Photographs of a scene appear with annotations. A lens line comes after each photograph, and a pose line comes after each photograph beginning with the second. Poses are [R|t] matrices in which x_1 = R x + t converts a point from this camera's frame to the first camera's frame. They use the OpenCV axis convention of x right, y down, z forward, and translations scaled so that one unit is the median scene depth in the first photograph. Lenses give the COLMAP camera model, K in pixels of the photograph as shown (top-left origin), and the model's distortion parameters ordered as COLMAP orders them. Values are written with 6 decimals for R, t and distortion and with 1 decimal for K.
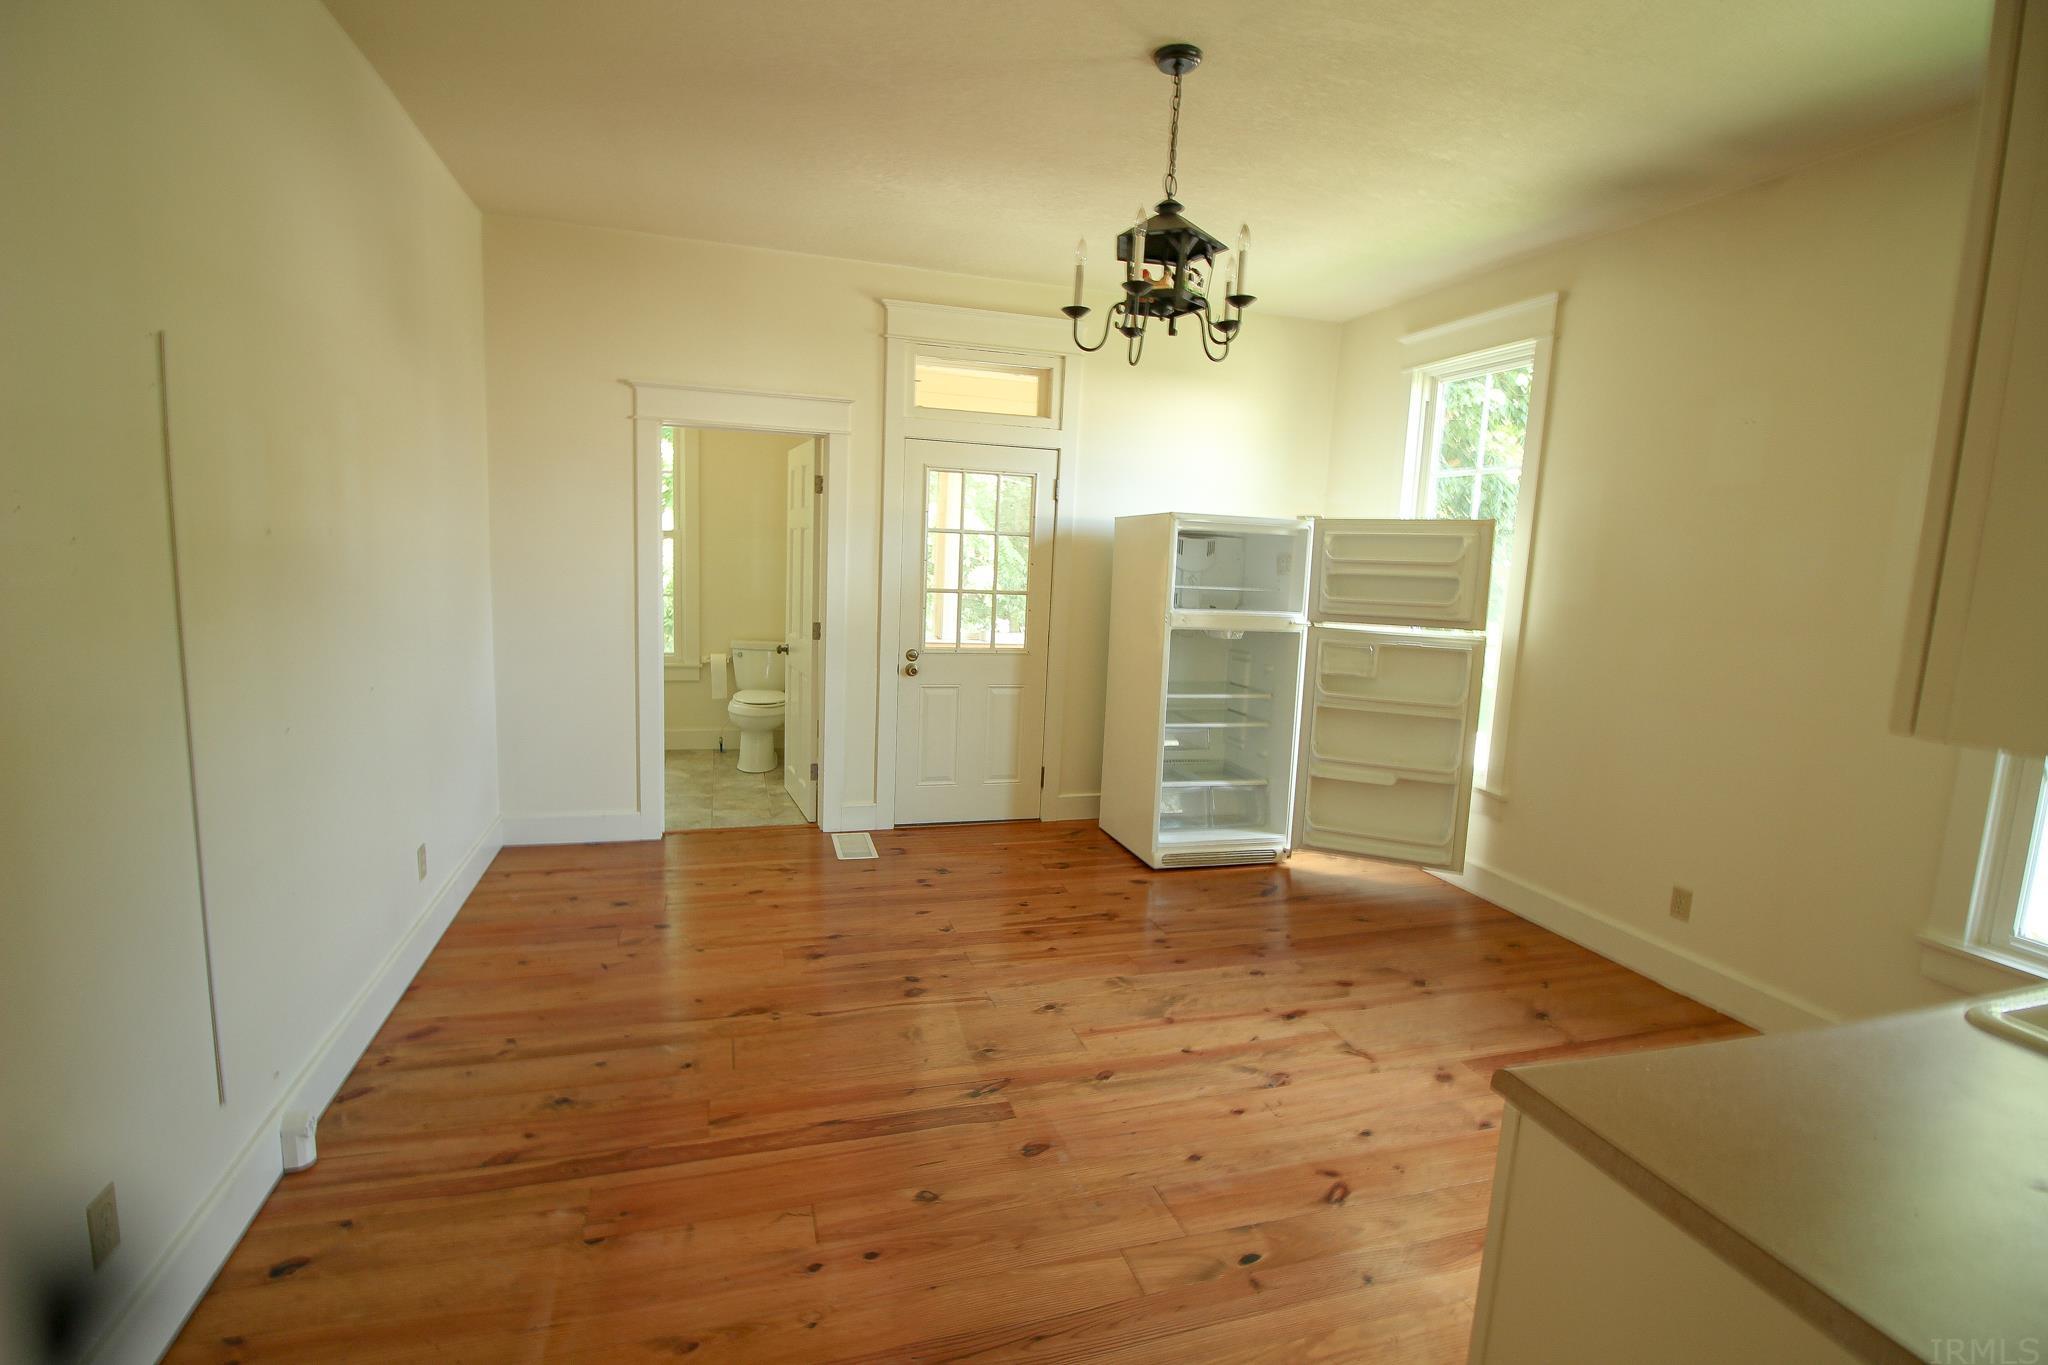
lens RADIAL K [[945.6, 0, 1012.6], [0, 945.6, 681.8], [0, 0, 1]] dist [0.000418, -0.013458]
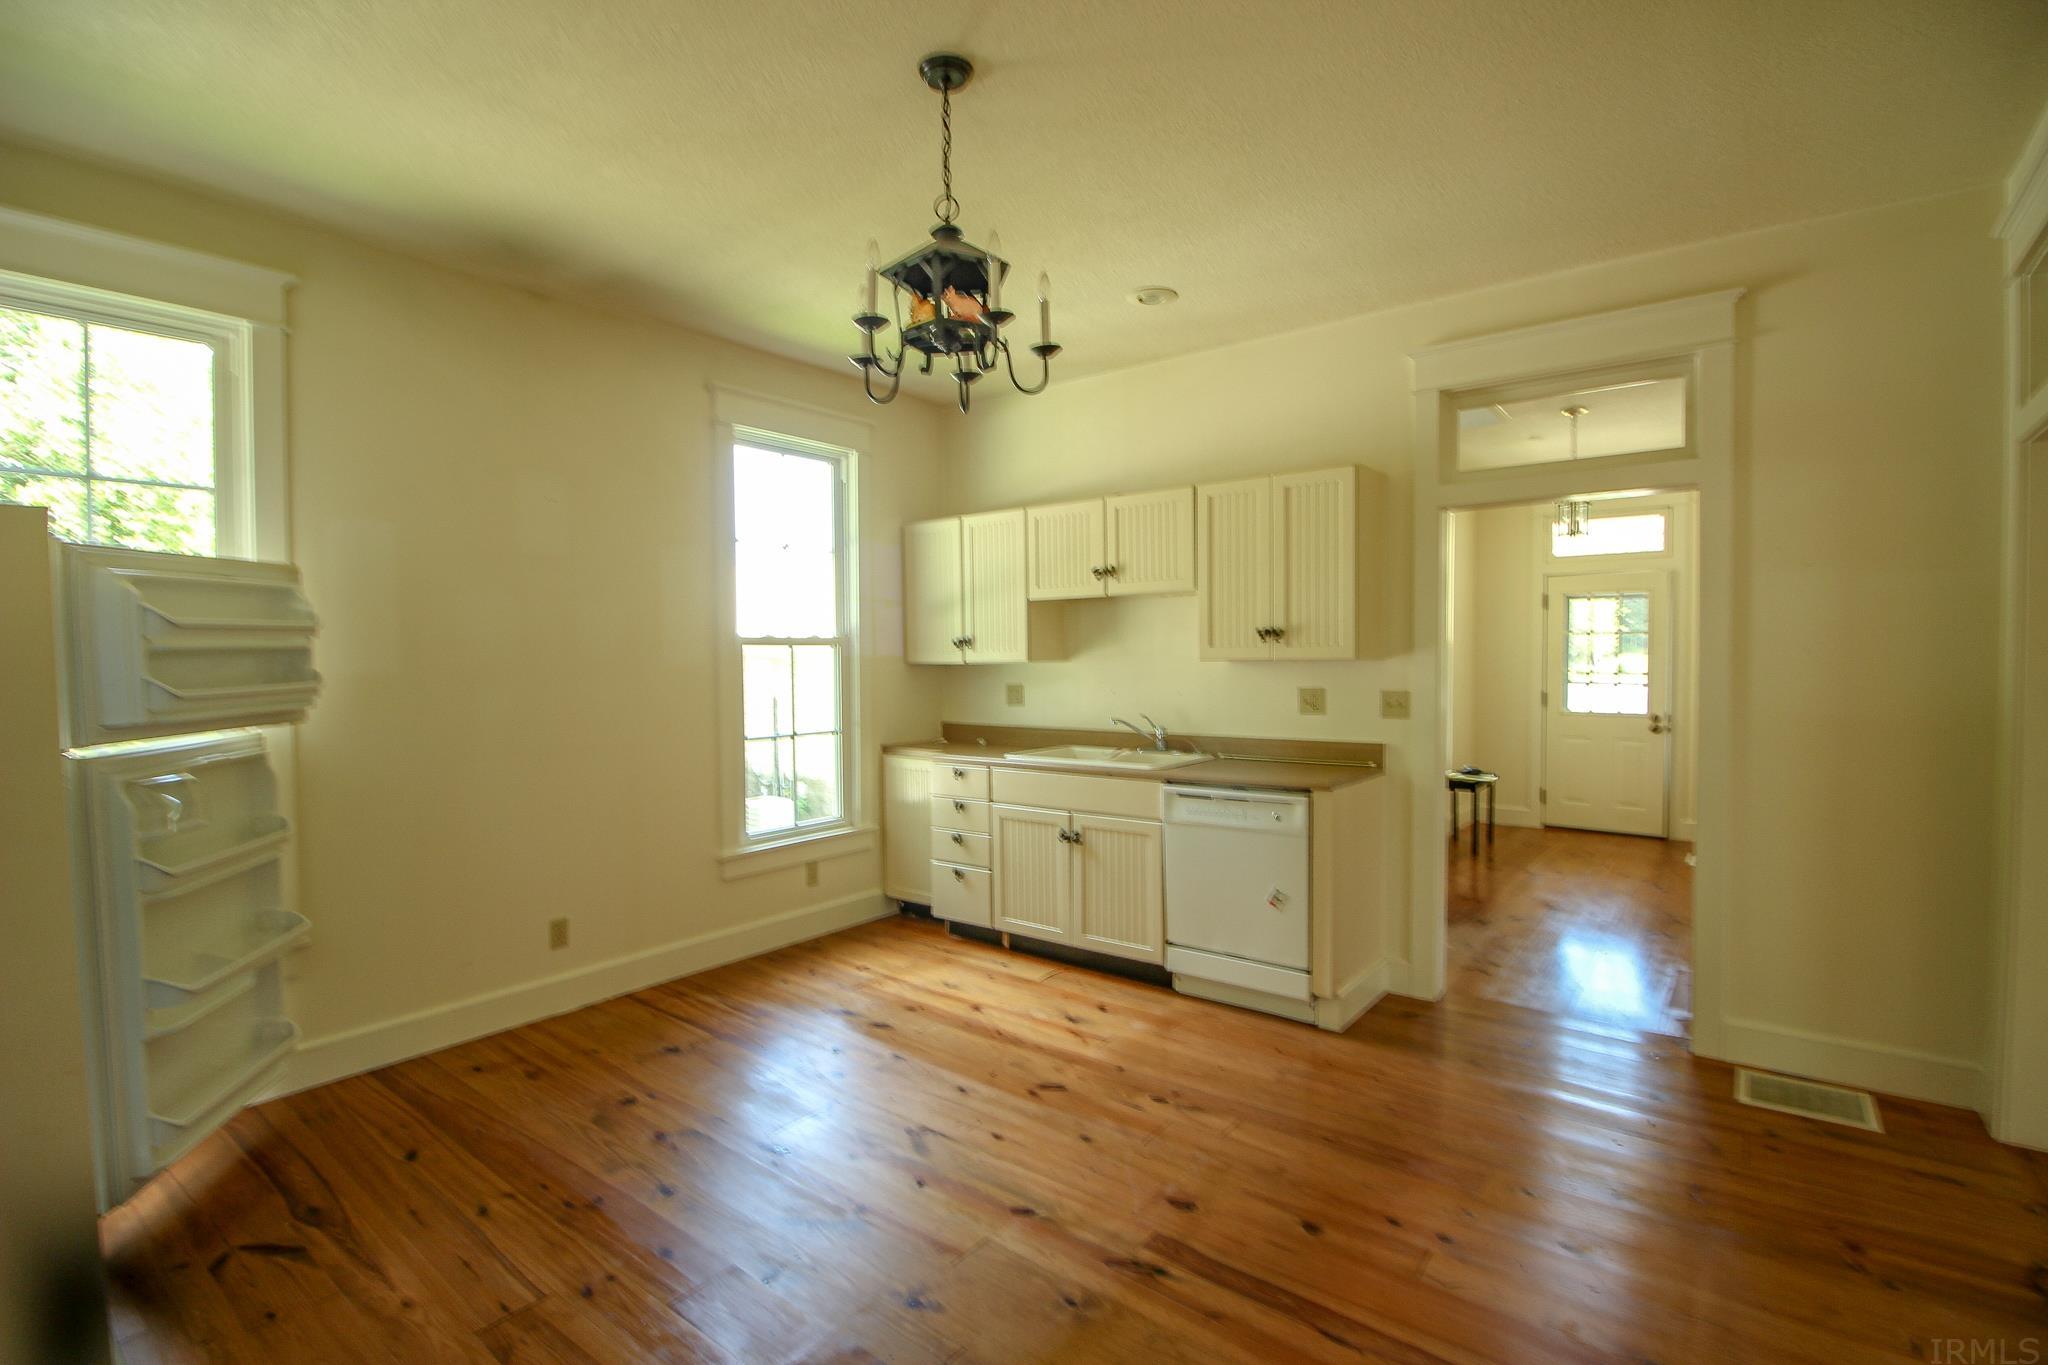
lens RADIAL K [[945.6, 0, 1012.6], [0, 945.6, 681.8], [0, 0, 1]] dist [0.000418, -0.013458]
pose [[-0.572341, -0.063344, 0.817566, -0.345312], [0.093660, 0.985438, 0.141918, -0.117102], [-0.814650, 0.157798, -0.558073, 0.837407]]
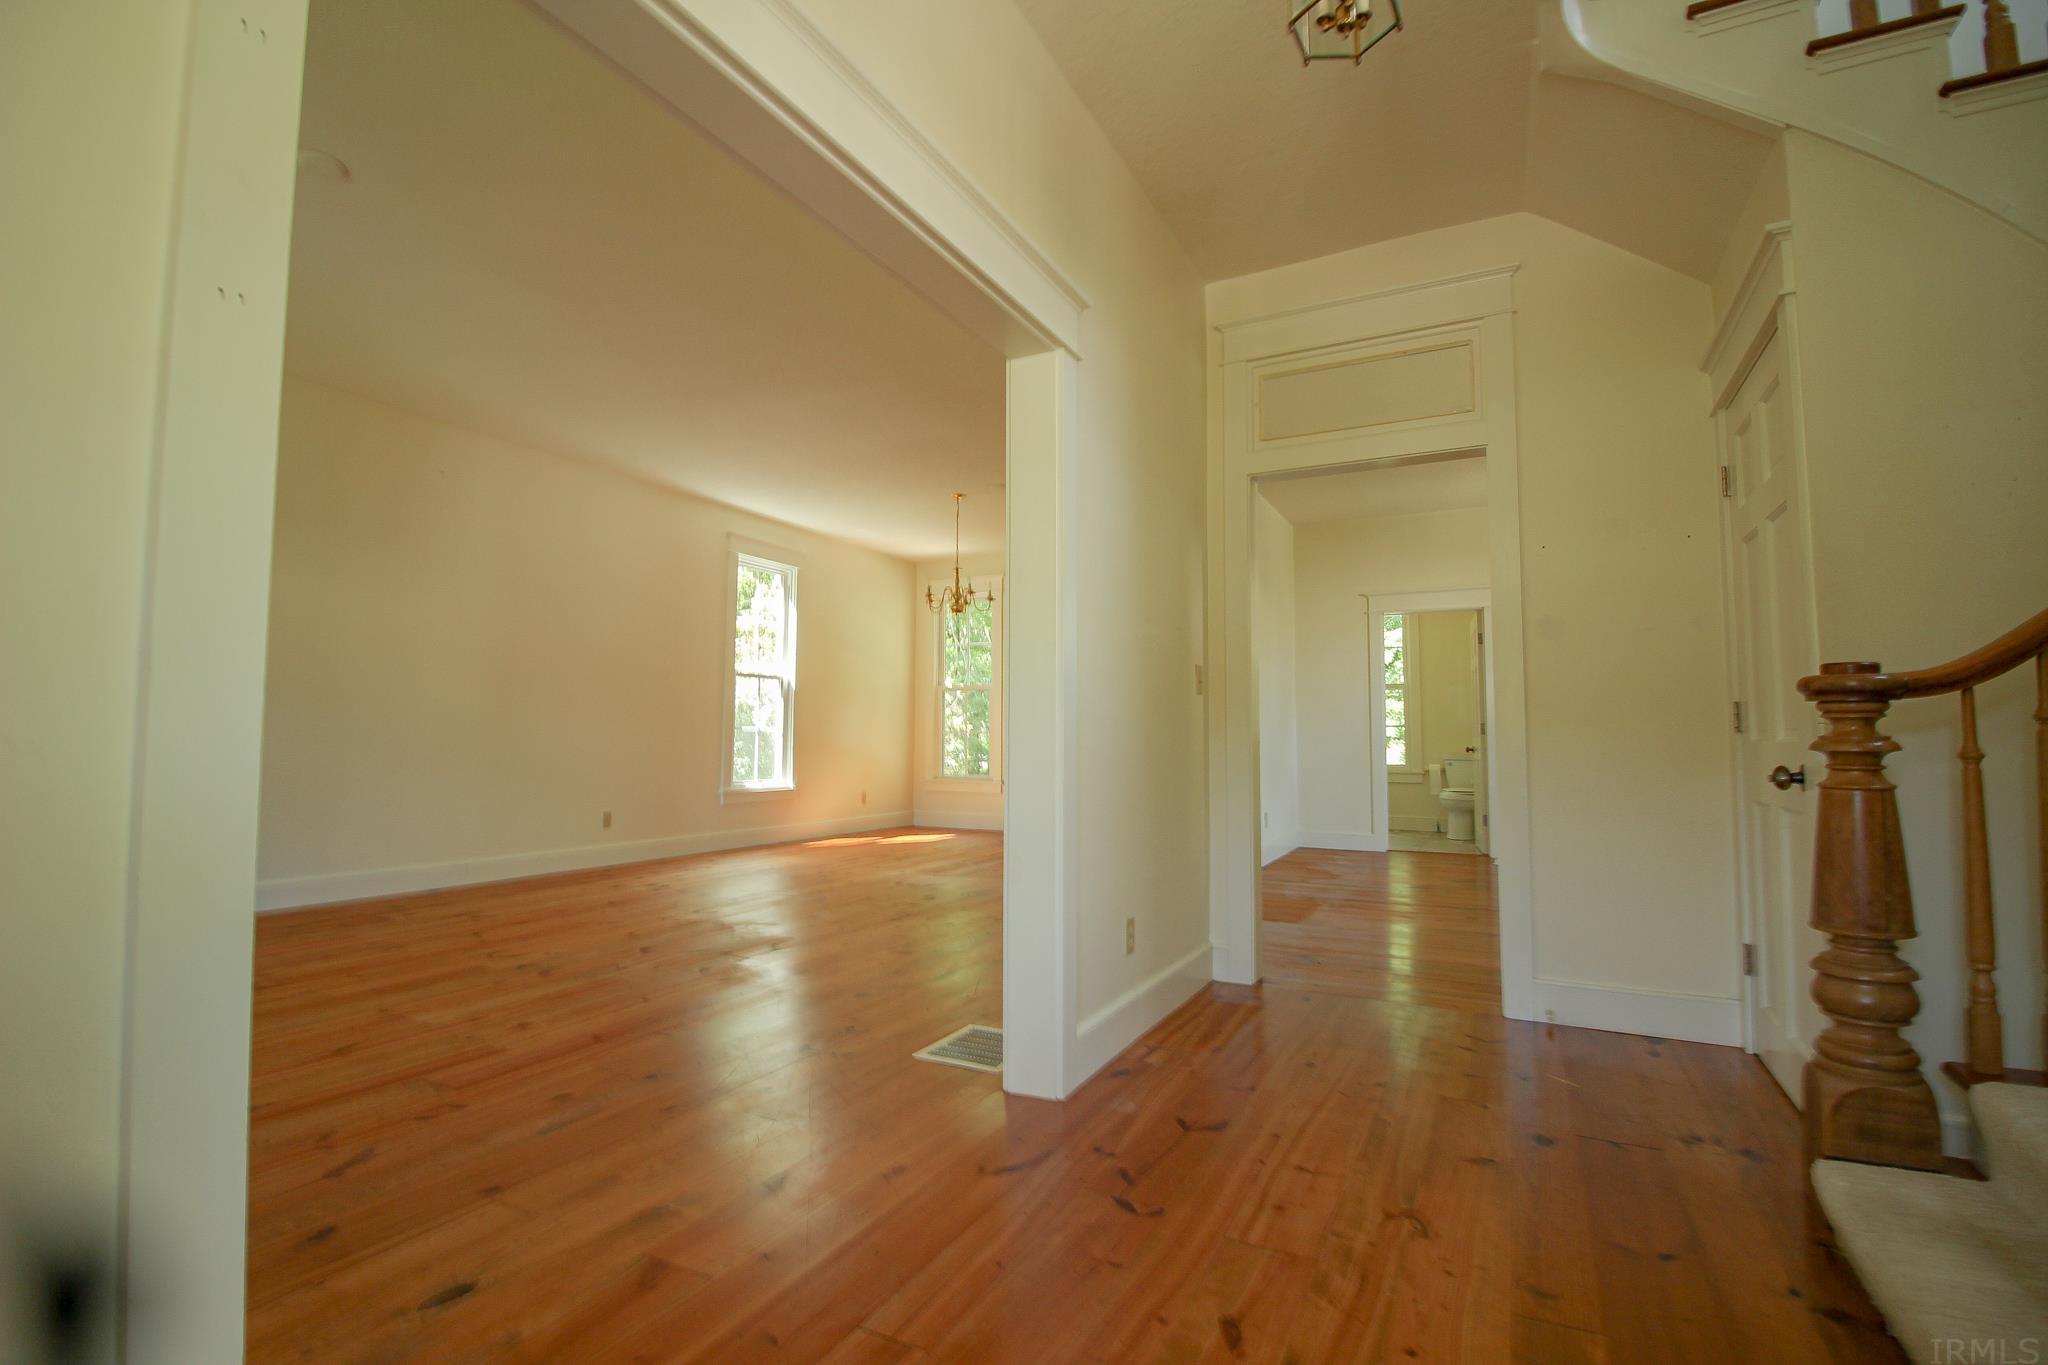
lens RADIAL K [[945.6, 0, 1012.6], [0, 945.6, 681.8], [0, 0, 1]] dist [0.000418, -0.013458]
pose [[0.703475, -0.082210, -0.705950, 0.391289], [-0.077441, 0.978507, -0.191120, 0.249374], [0.706489, 0.189118, 0.681988, -0.704603]]
